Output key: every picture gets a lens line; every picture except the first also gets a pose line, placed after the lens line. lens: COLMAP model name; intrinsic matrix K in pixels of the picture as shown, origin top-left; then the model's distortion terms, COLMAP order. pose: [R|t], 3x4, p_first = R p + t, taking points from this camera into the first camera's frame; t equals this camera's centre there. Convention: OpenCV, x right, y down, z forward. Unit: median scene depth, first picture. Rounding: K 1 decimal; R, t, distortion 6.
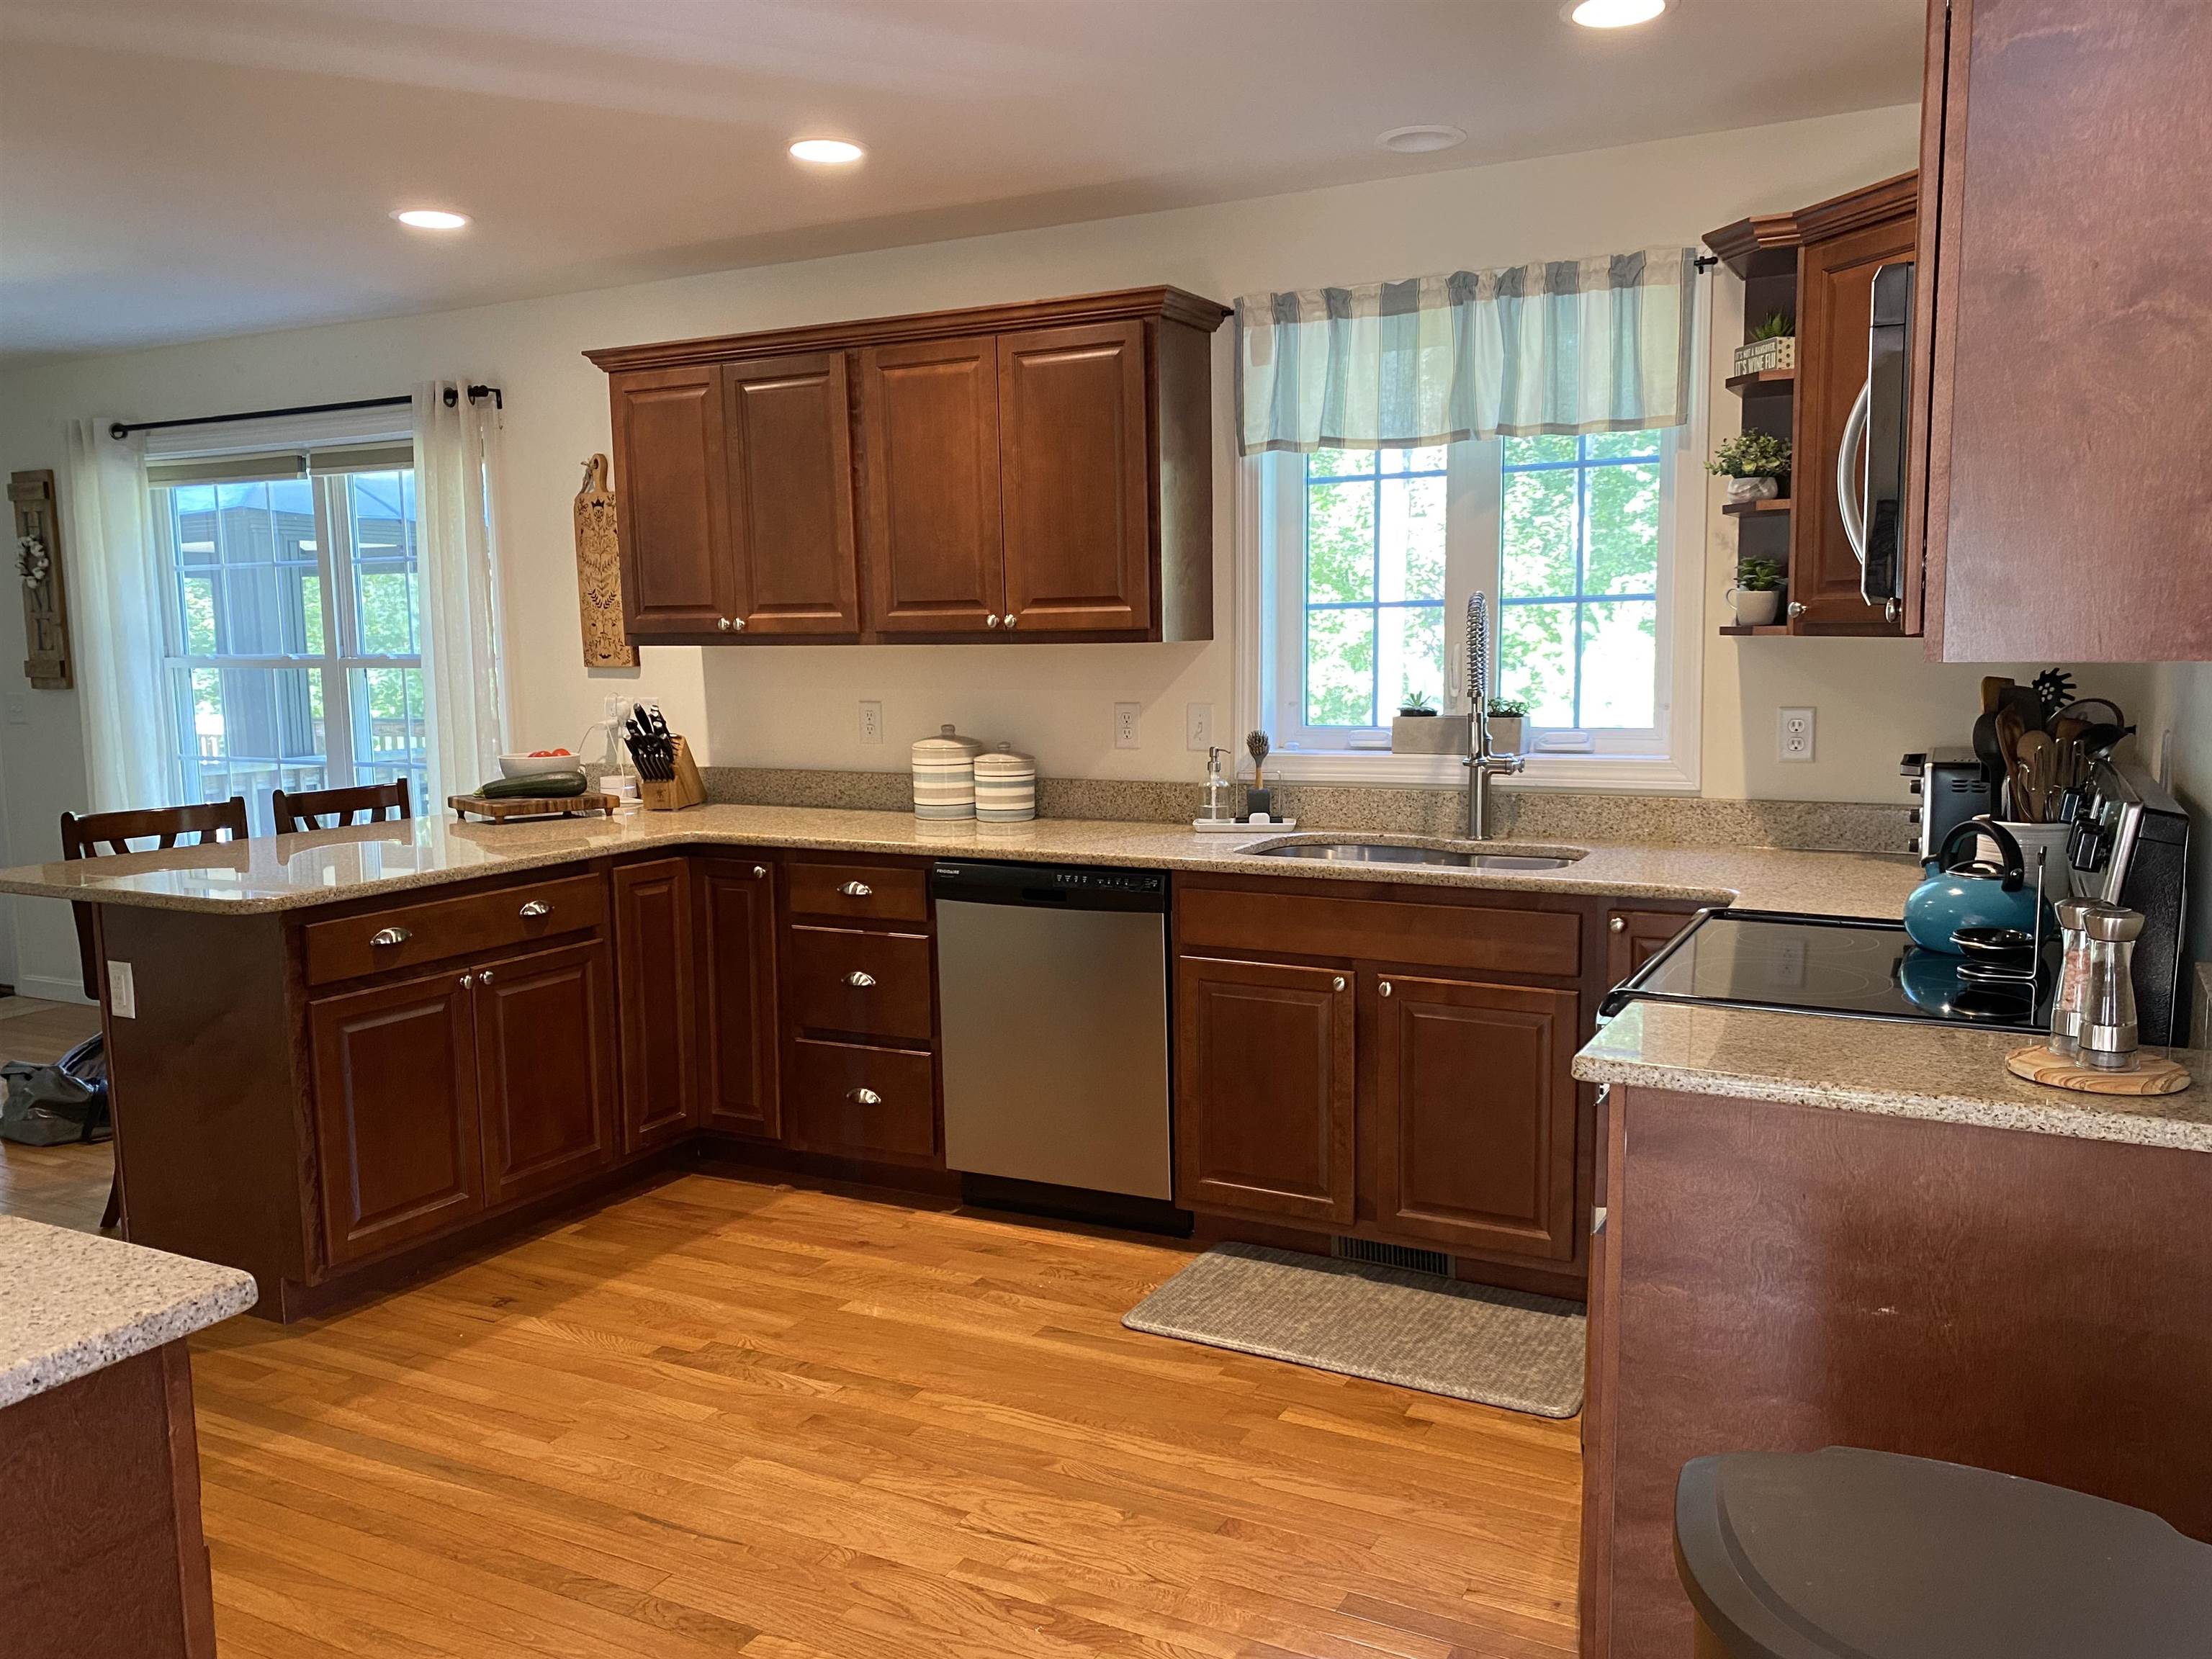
lens RADIAL K [[1671.6, 0, 1114.1], [0, 1671.6, 826.6], [0, 0, 1]] dist [0.003413, -0.018616]
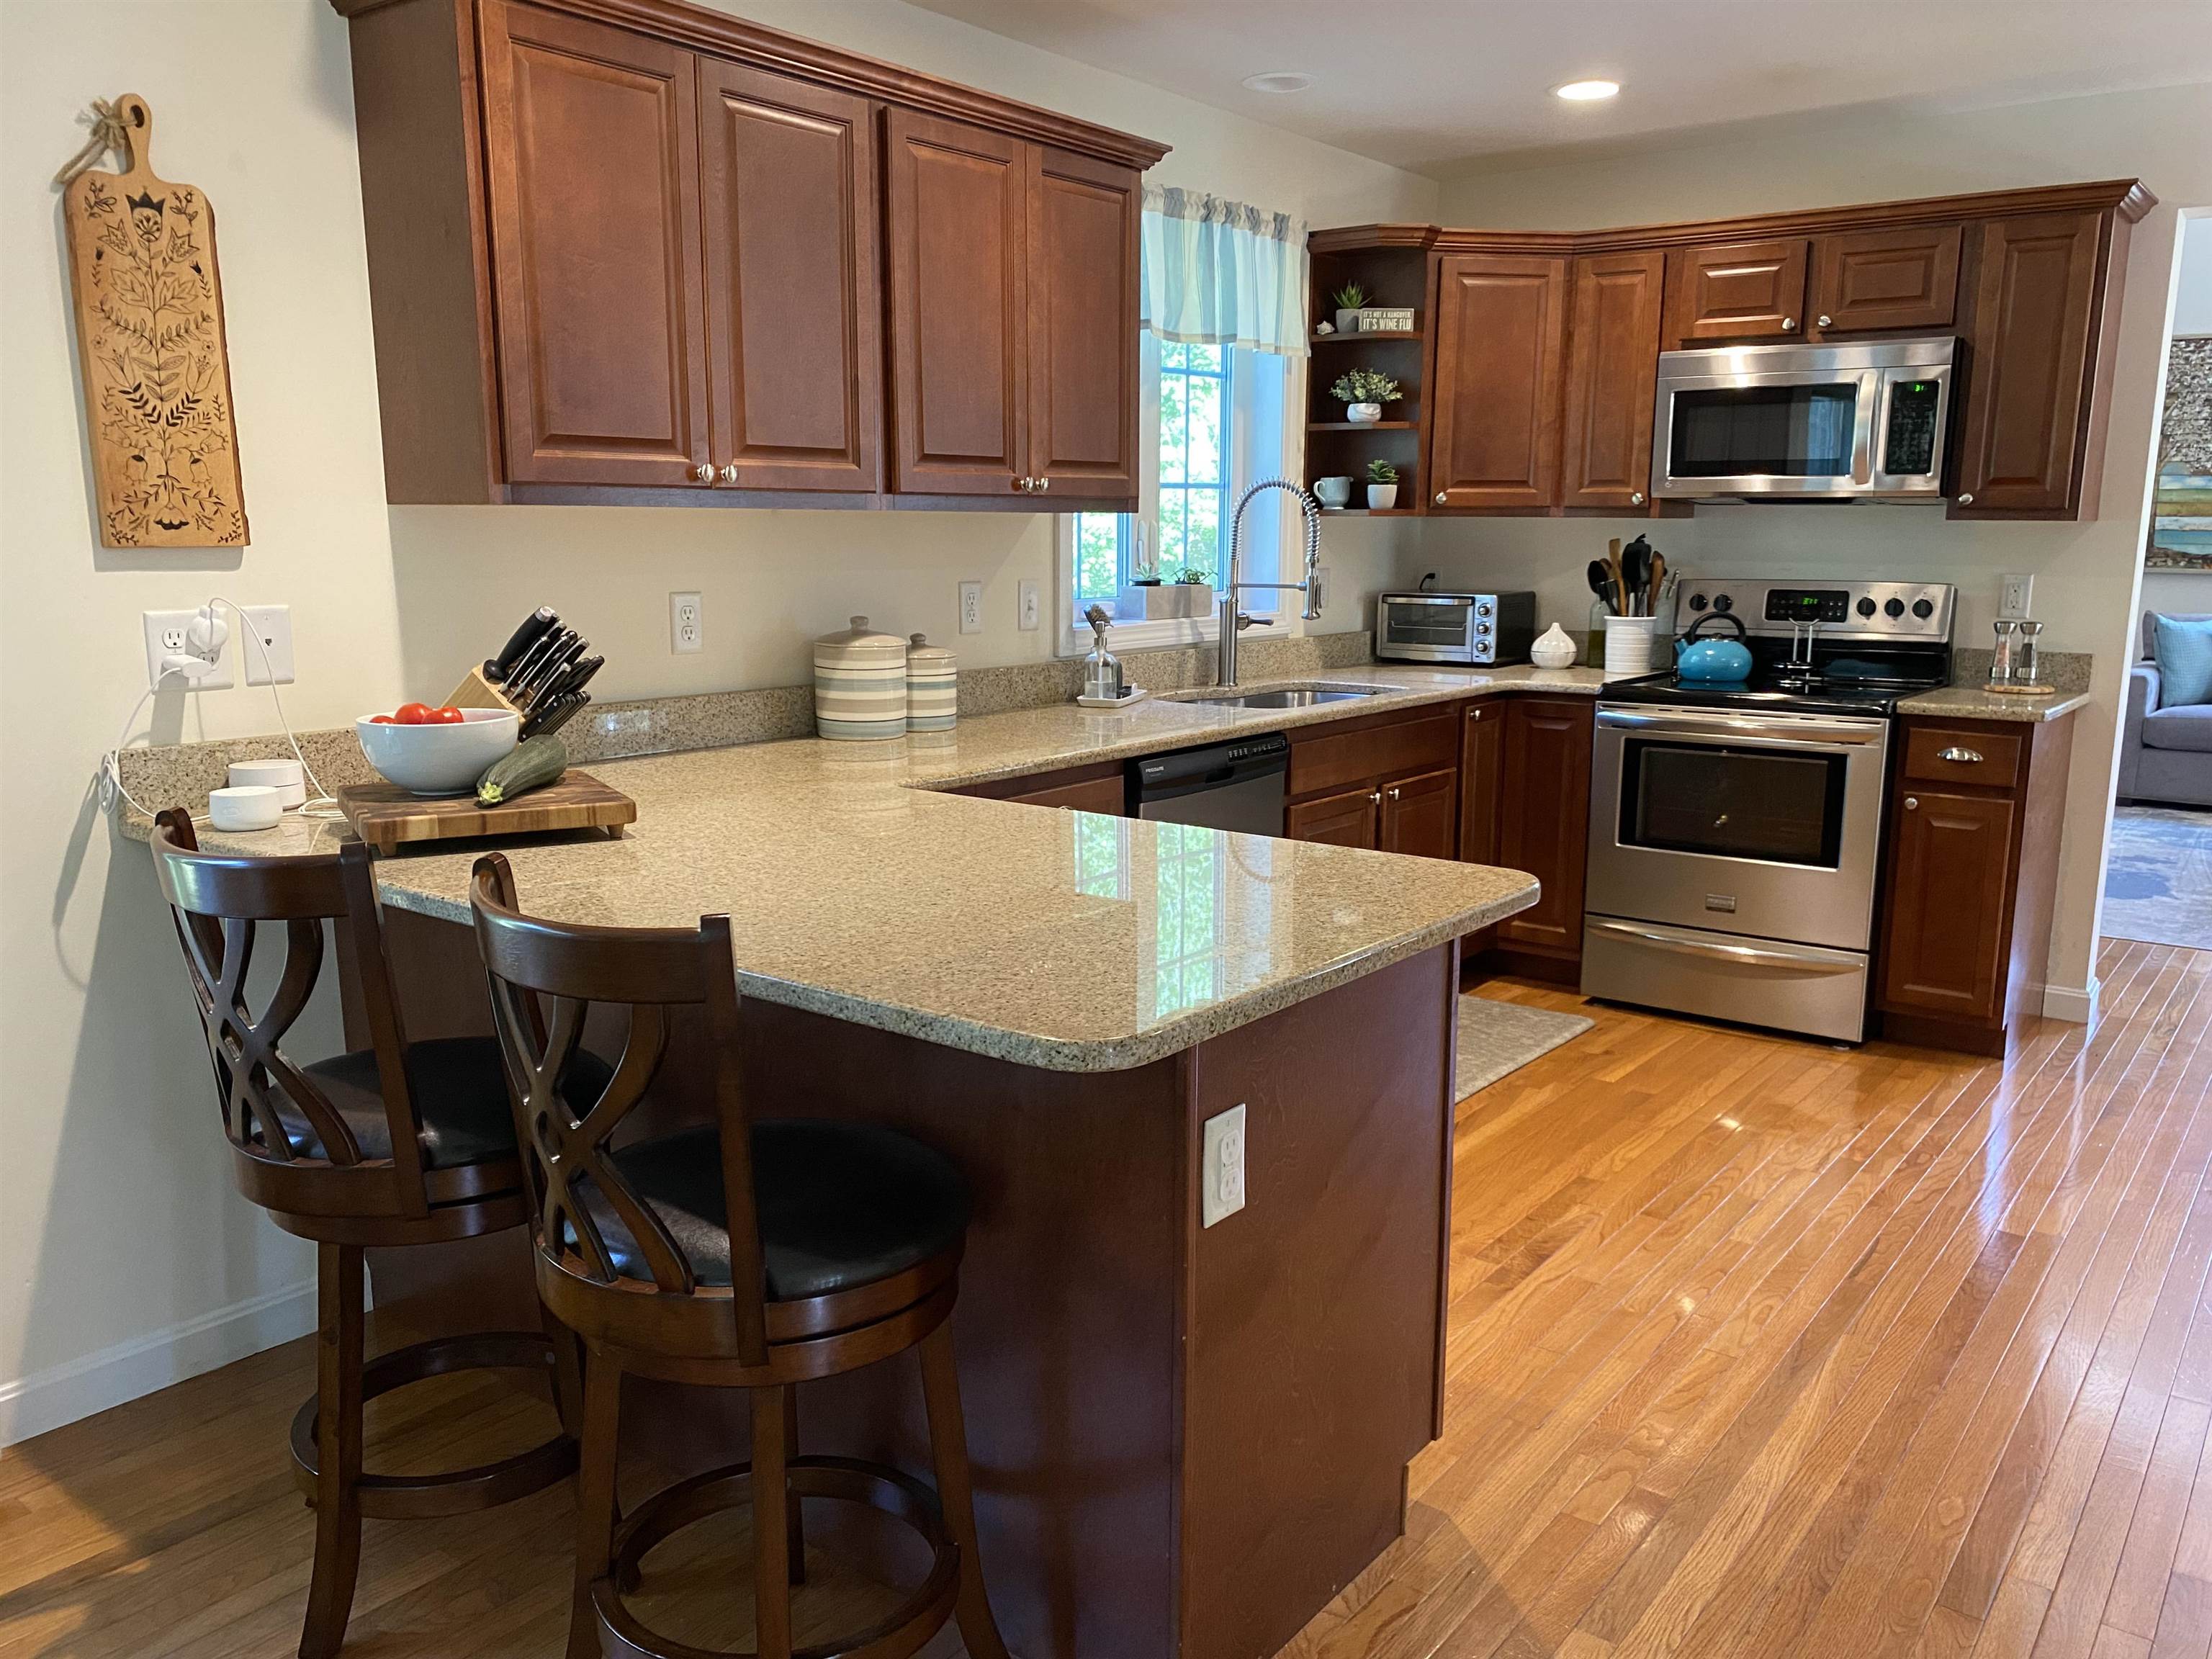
lens RADIAL K [[1671.6, 0, 1115.6], [0, 1671.6, 843.6], [0, 0, 1]] dist [0.003413, -0.018616]
pose [[0.186062, -0.178097, 0.966262, -1.044499], [0.095917, 0.982030, 0.162533, -0.088709], [-0.977845, 0.062440, 0.199801, 0.897617]]
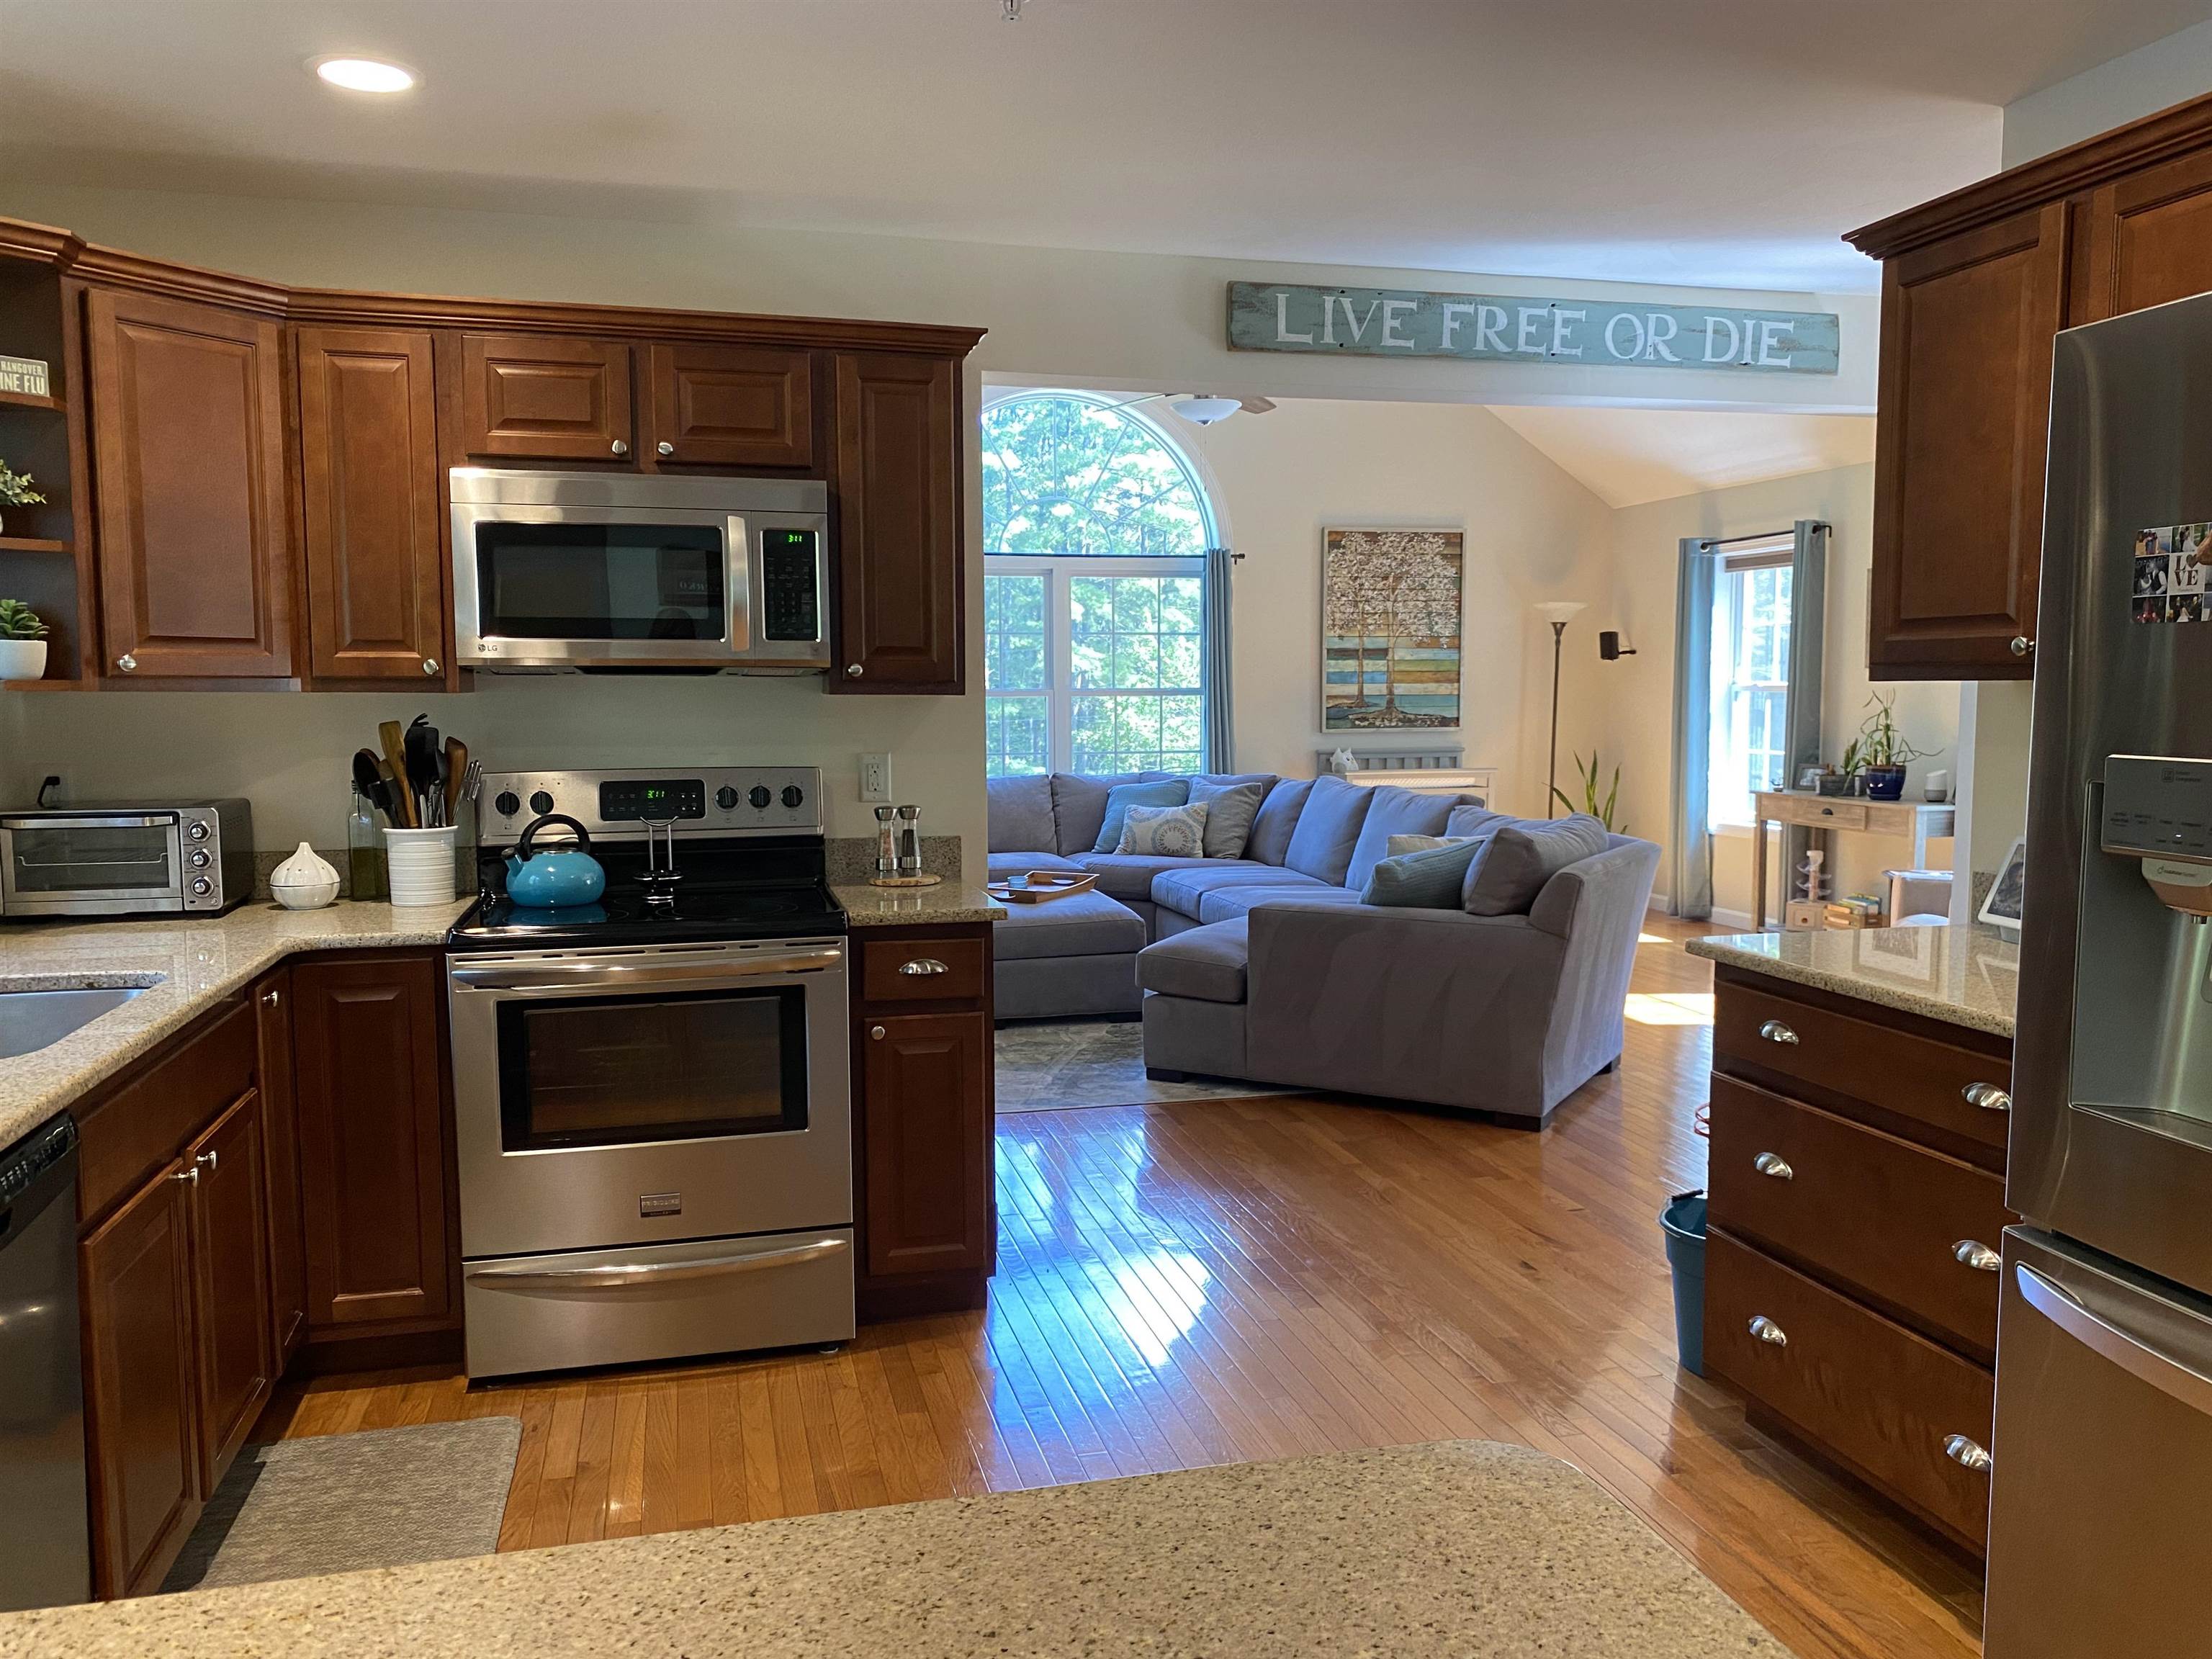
lens RADIAL K [[1671.6, 0, 1115.2], [0, 1671.6, 840.0], [0, 0, 1]] dist [0.003413, -0.018616]
pose [[-0.666063, -0.056929, 0.743720, -0.610289], [0.083283, 0.985172, 0.149998, -0.115058], [-0.741231, 0.161848, -0.651445, 1.090146]]
